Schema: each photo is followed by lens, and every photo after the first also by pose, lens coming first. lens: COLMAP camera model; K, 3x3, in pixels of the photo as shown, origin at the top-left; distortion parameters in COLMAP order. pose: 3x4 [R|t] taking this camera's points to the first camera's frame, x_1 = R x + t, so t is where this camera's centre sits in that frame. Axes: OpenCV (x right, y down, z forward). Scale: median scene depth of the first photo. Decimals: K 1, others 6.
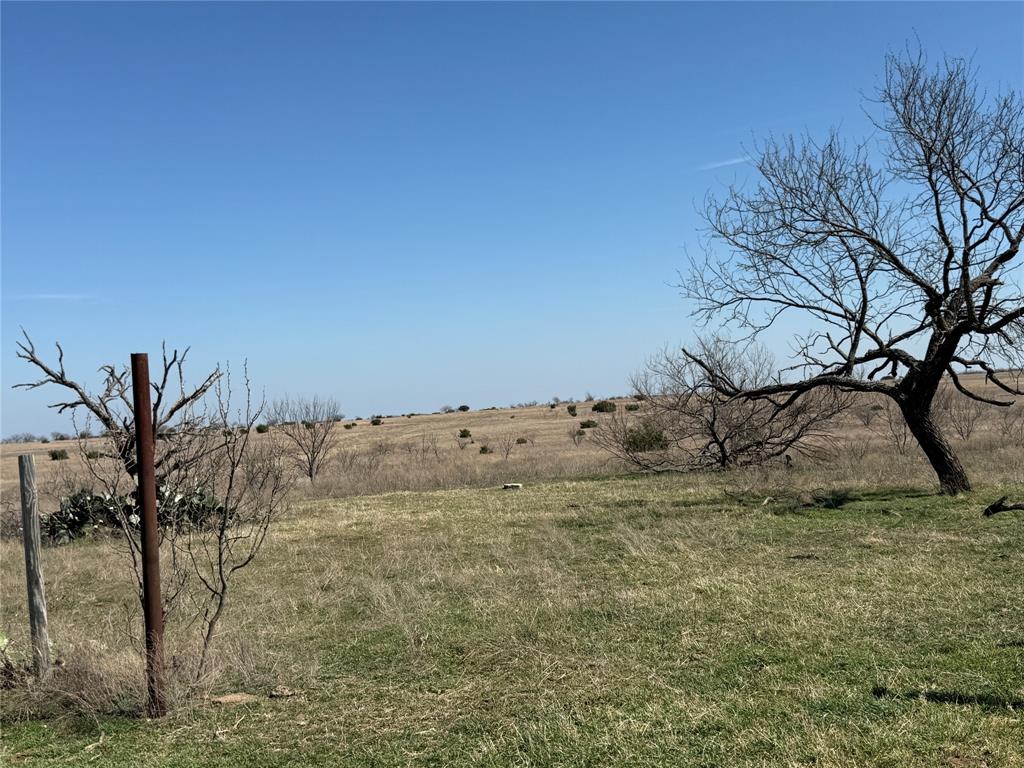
lens RADIAL K [[1247.0, 0, 512.0], [0, 1247.0, 384.0], [0, 0, 1]] dist [0.134011, -0.021180]
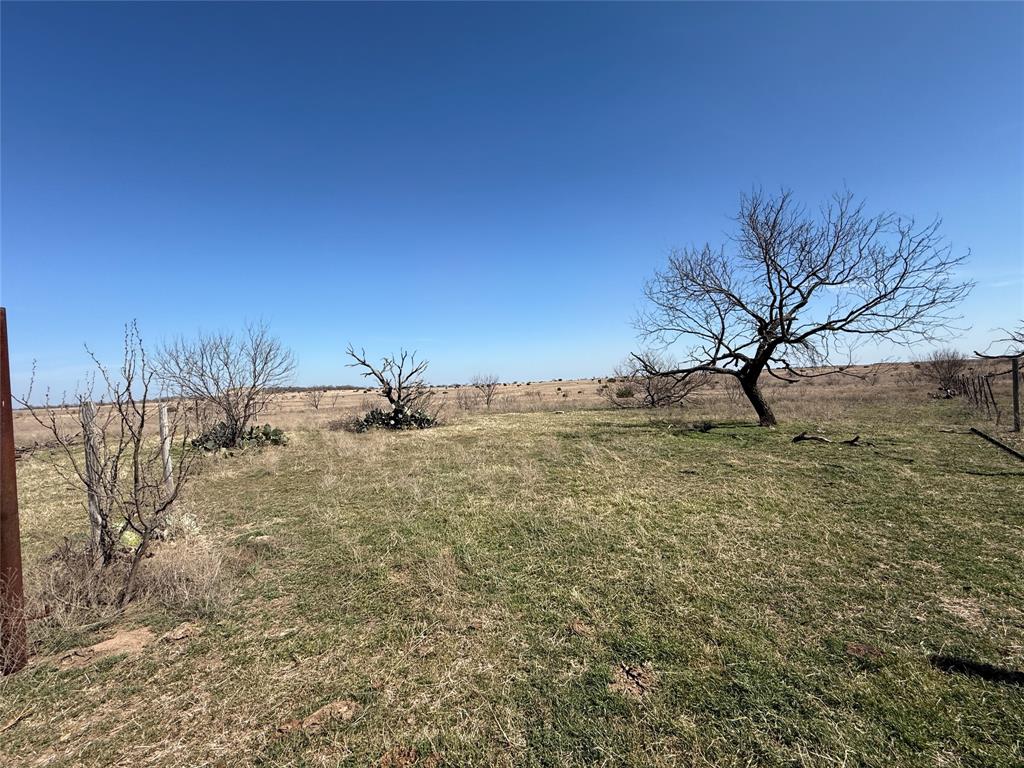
lens RADIAL K [[426.8, 0, 512.0], [0, 426.8, 384.0], [0, 0, 1]] dist [0.000696, 0.000080]
pose [[0.986579, 0.021273, -0.161891, 0.057776], [-0.016549, 0.999398, 0.030476, 0.006934], [0.162442, -0.027388, 0.986338, 0.264281]]
